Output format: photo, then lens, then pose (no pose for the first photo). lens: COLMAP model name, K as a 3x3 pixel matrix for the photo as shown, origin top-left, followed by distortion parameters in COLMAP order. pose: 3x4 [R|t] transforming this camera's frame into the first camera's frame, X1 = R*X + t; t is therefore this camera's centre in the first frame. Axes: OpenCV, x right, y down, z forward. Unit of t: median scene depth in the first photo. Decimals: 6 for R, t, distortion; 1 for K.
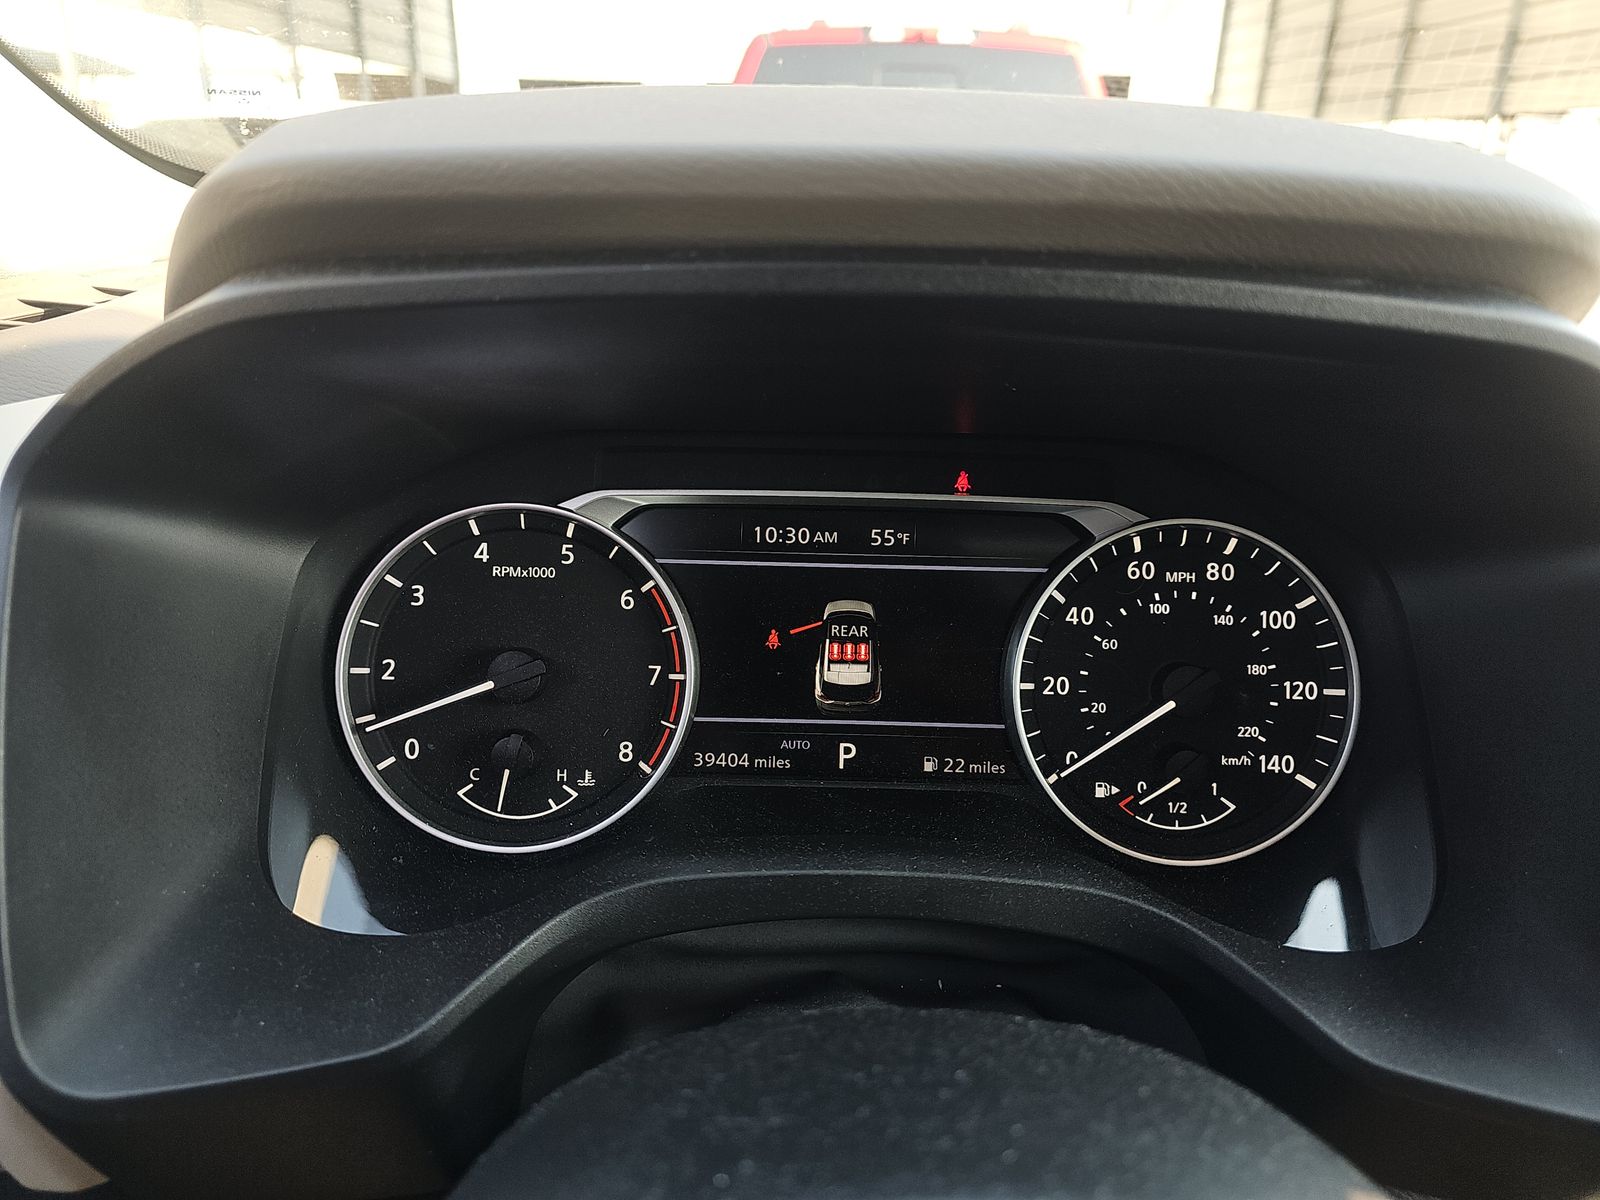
lens RADIAL K [[1117.9, 0, 805.8], [0, 1117.9, 599.9], [0, 0, 1]] dist [0.021177, -0.015411]
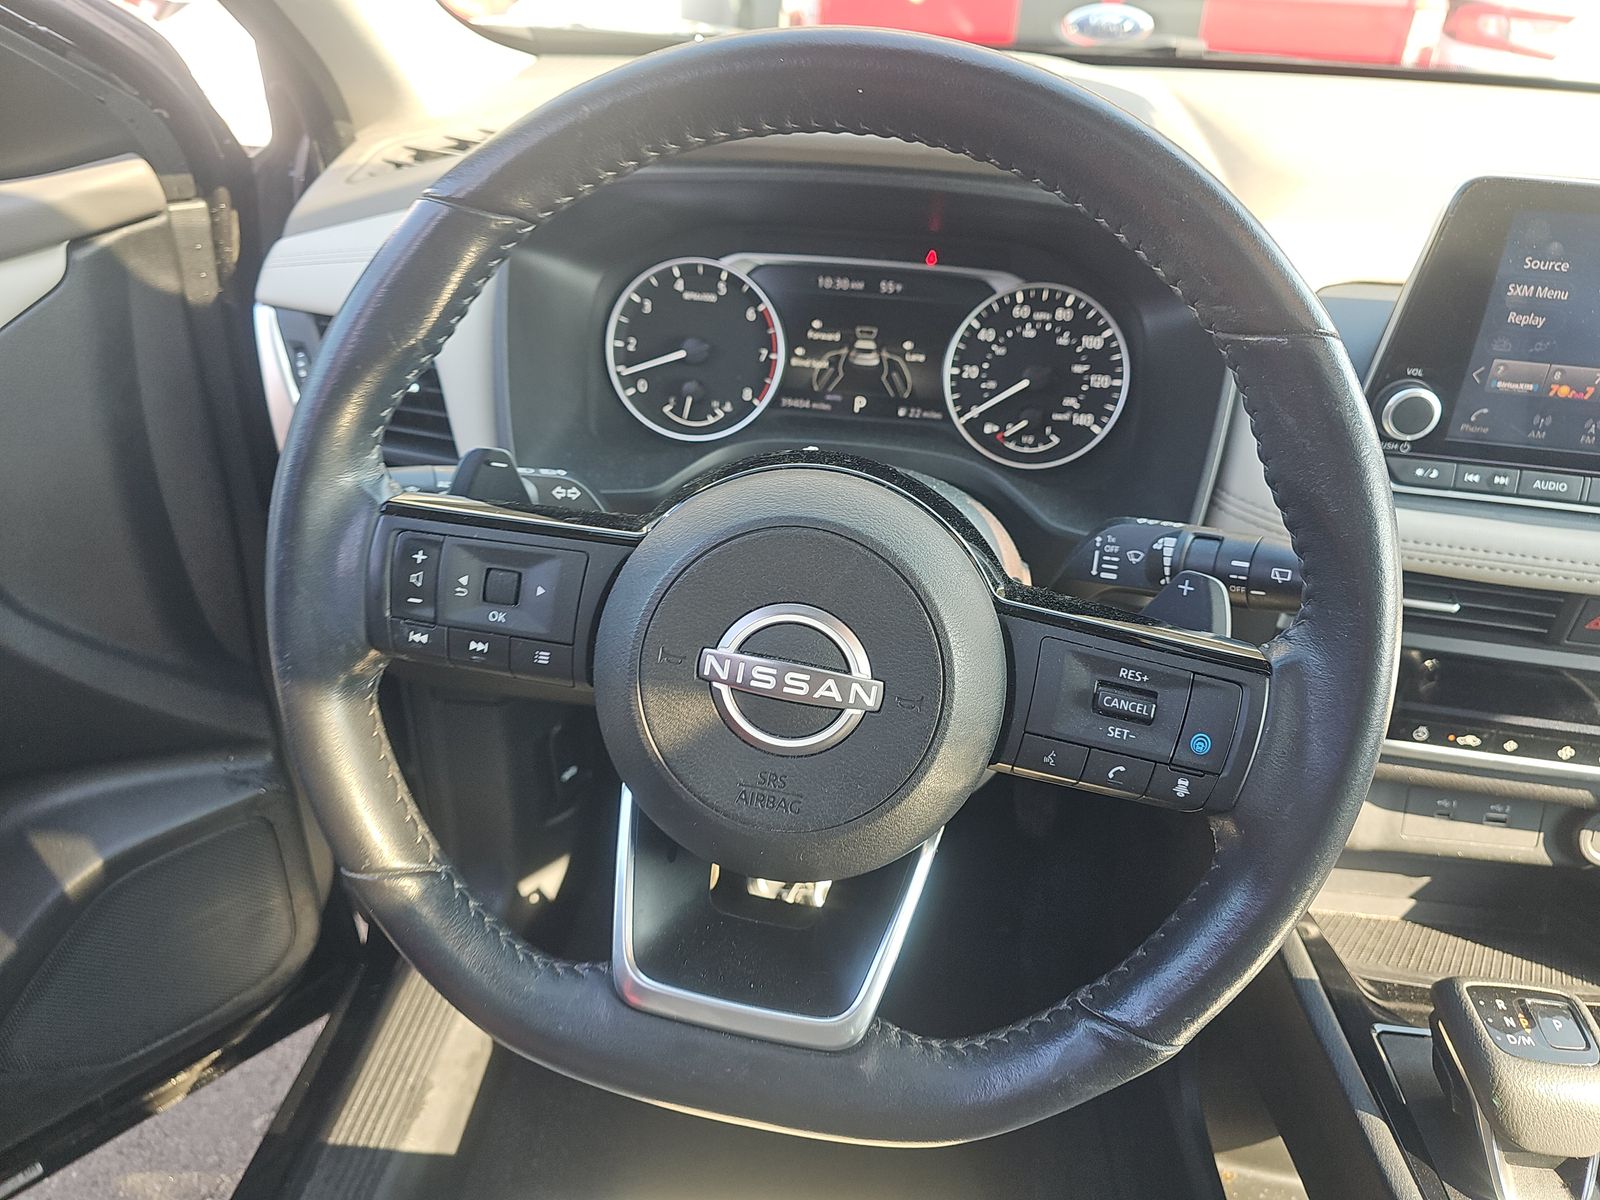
lens RADIAL K [[1117.9, 0, 800.2], [0, 1117.9, 609.6], [0, 0, 1]] dist [0.021177, -0.015411]
pose [[0.990897, 0.078422, -0.109426, 0.178100], [-0.052295, 0.973205, 0.223912, 0.059300], [0.124053, -0.216151, 0.968447, -0.984963]]
